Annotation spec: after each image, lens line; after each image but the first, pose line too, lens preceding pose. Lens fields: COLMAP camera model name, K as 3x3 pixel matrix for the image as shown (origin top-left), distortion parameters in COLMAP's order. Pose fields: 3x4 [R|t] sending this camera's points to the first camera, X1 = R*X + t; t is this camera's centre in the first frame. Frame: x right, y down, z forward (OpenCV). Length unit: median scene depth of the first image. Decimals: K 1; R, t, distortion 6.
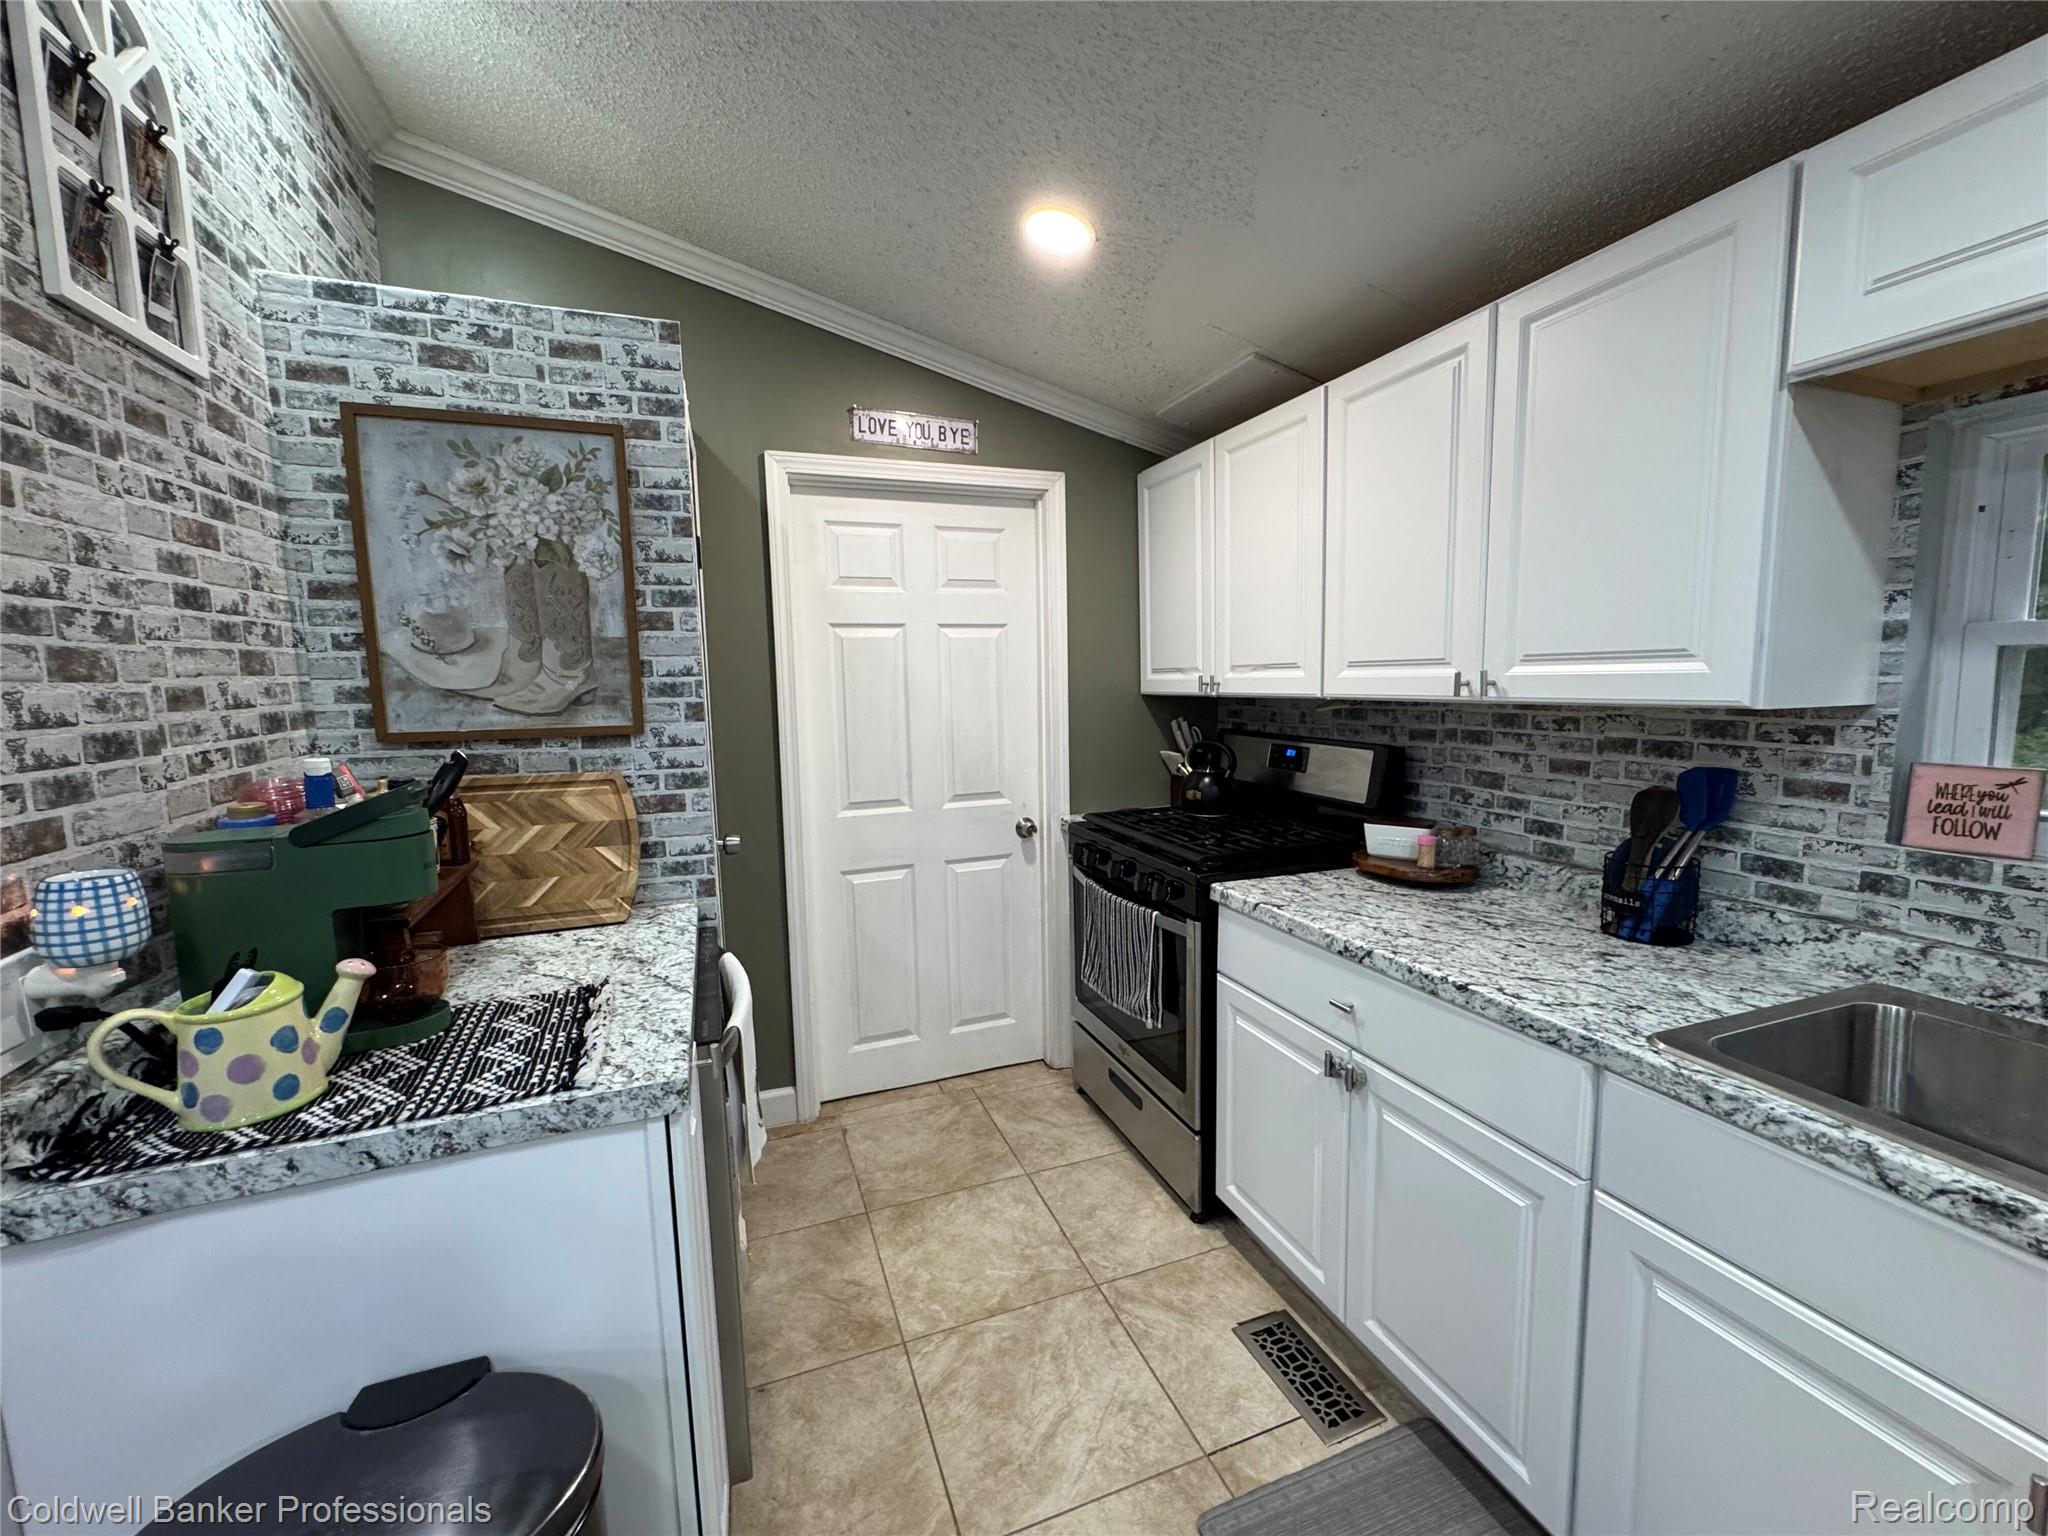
lens RADIAL K [[824.6, 0, 1024.0], [0, 824.6, 768.0], [0, 0, 1]] dist [-0.002282, 0.000120]
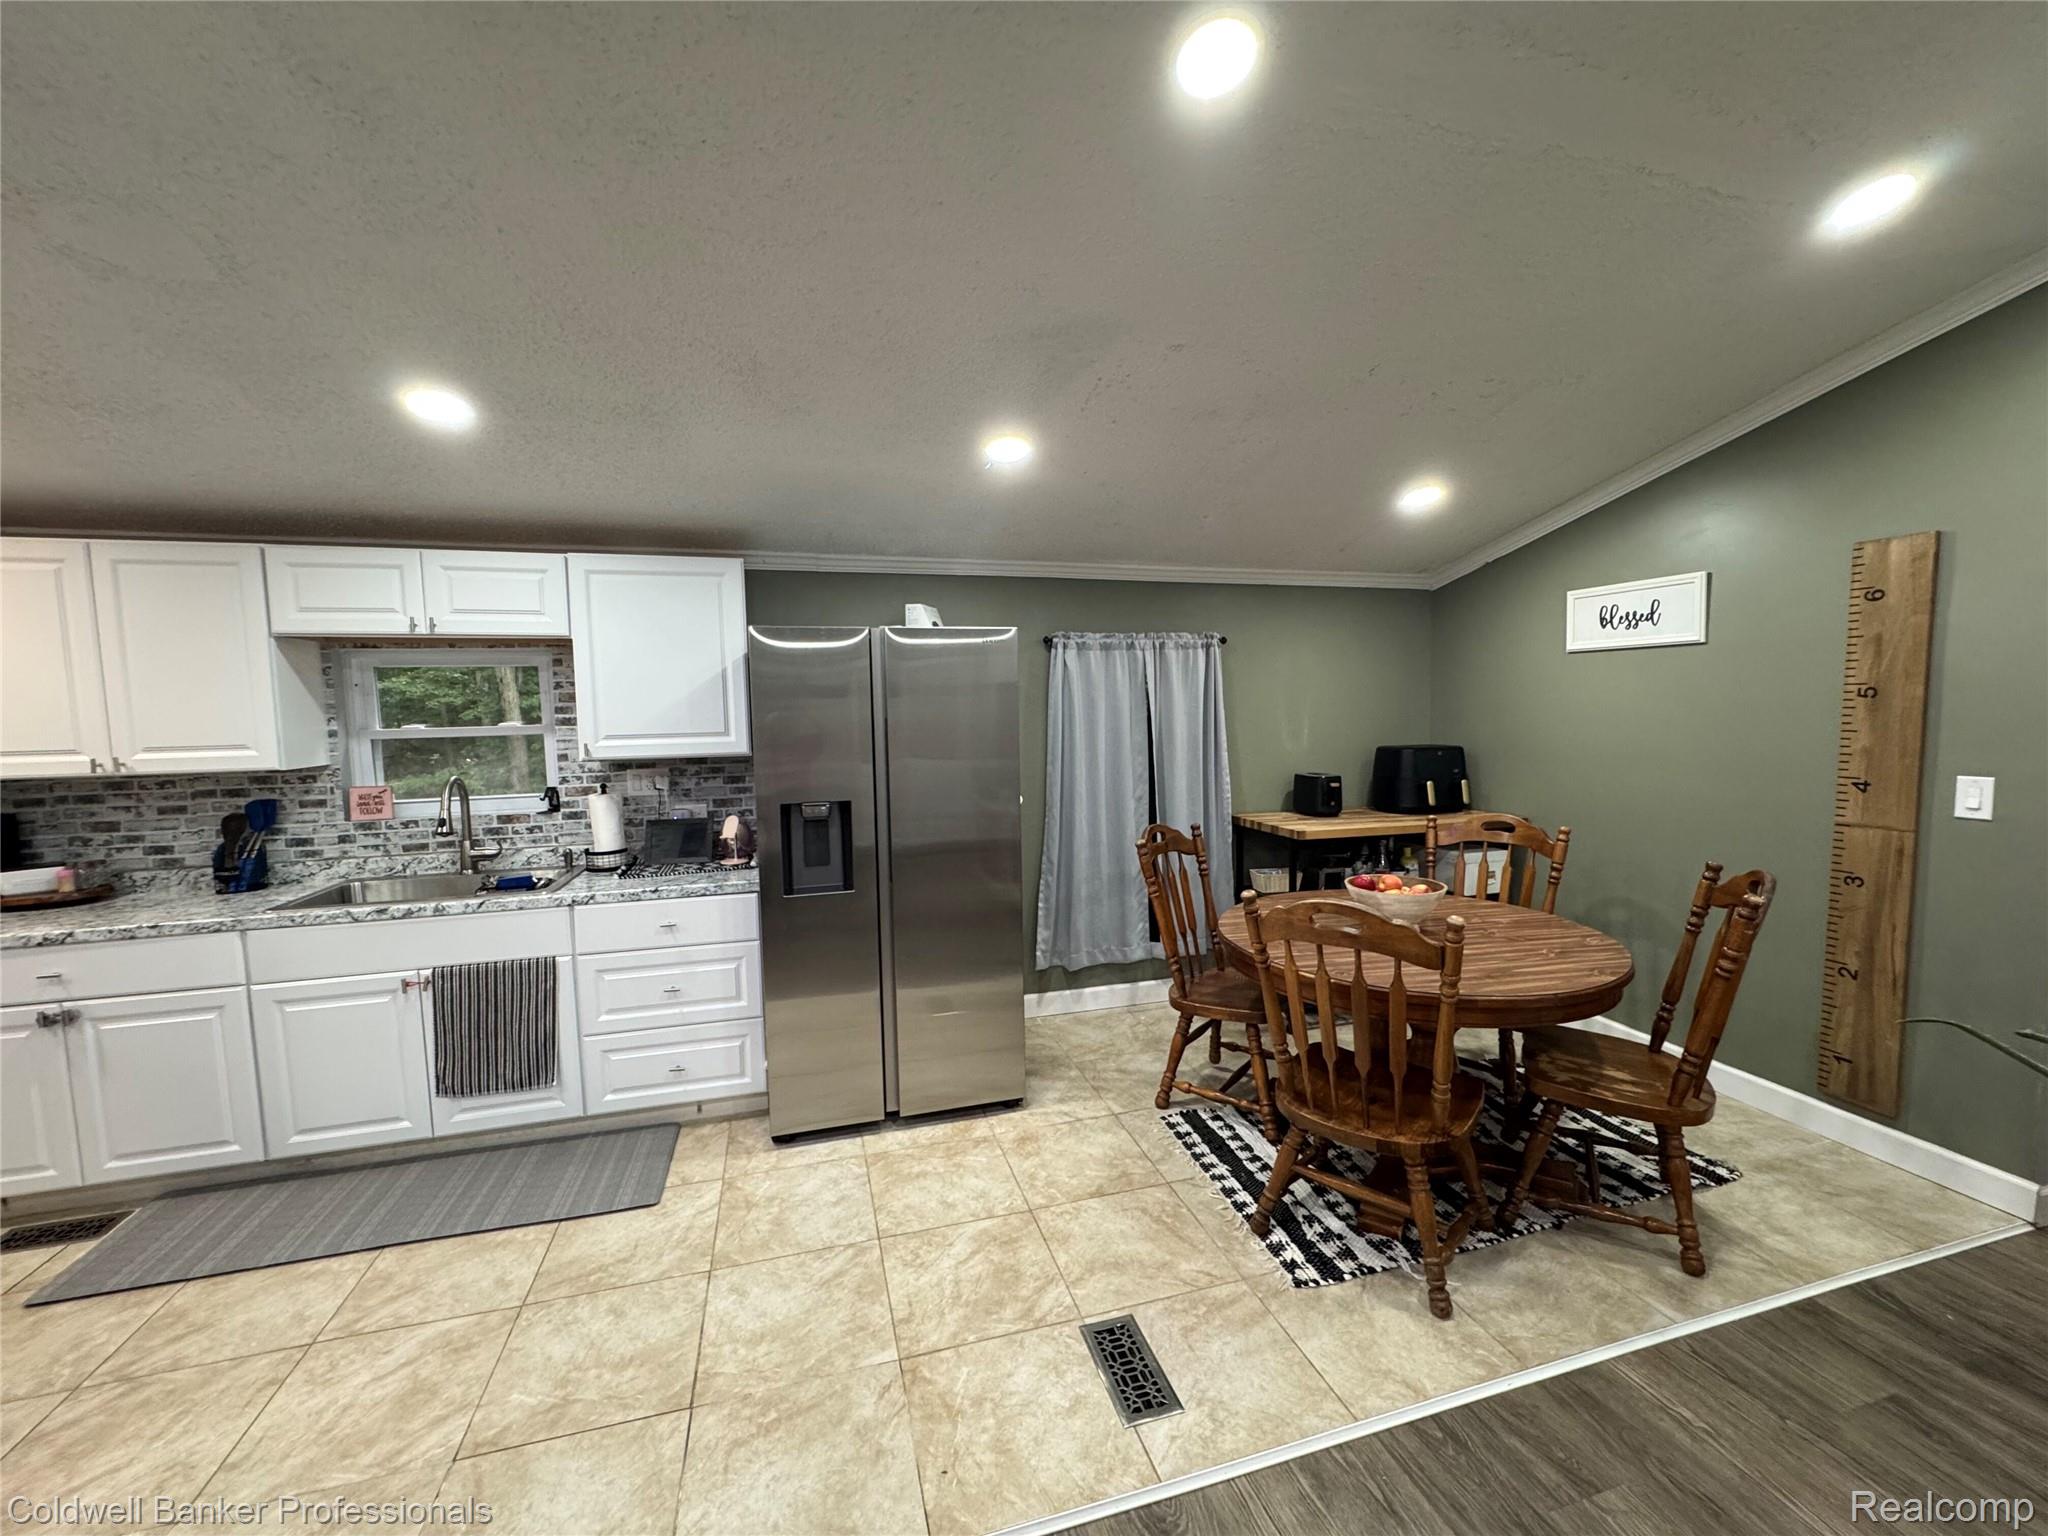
lens RADIAL K [[824.6, 0, 1024.0], [0, 824.6, 768.0], [0, 0, 1]] dist [-0.002282, 0.000120]
pose [[0.089575, -0.067511, 0.993689, -0.959338], [0.123999, 0.990693, 0.056130, 0.039890], [-0.988231, 0.118189, 0.097113, -1.009154]]
